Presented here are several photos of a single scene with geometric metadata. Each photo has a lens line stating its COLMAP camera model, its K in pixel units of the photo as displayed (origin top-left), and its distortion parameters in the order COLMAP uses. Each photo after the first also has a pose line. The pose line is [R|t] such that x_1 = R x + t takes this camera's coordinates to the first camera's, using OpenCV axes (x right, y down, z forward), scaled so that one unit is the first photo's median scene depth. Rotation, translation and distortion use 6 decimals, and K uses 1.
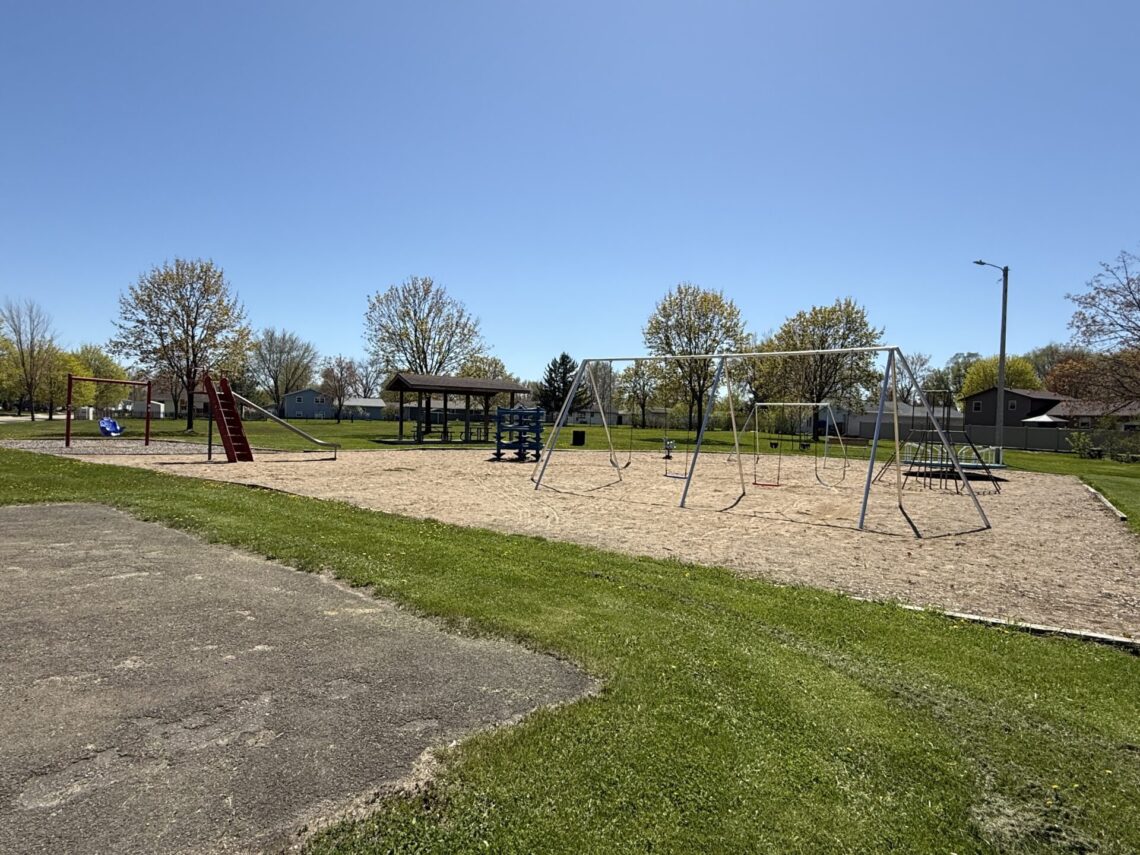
lens RADIAL K [[622.7, 0, 570.0], [0, 622.7, 427.5], [0, 0, 1]] dist [-0.000161, -0.000040]
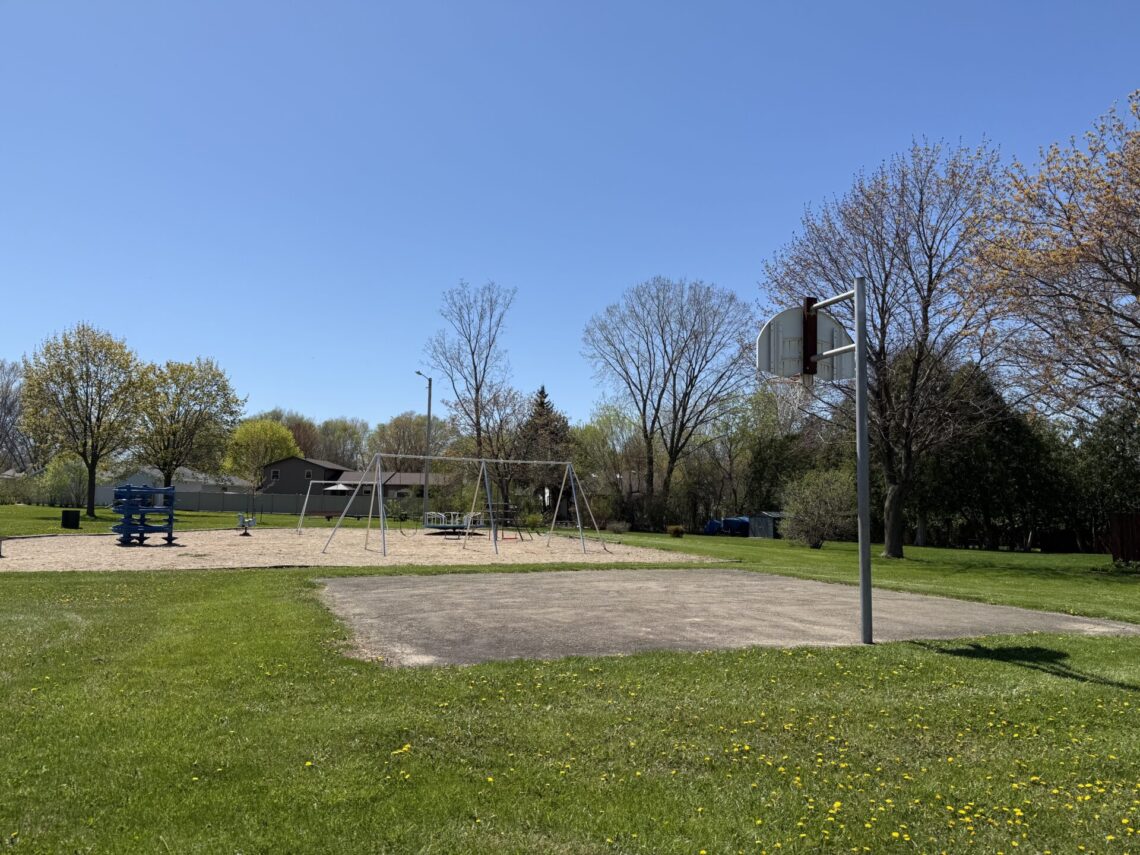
lens RADIAL K [[803.1, 0, 570.0], [0, 803.1, 427.5], [0, 0, 1]] dist [0.000964, 0.000037]
pose [[0.481530, 0.059146, 0.874431, -0.664528], [0.012719, 0.997144, -0.074450, -0.019547], [-0.876337, 0.046972, 0.479403, -0.088060]]
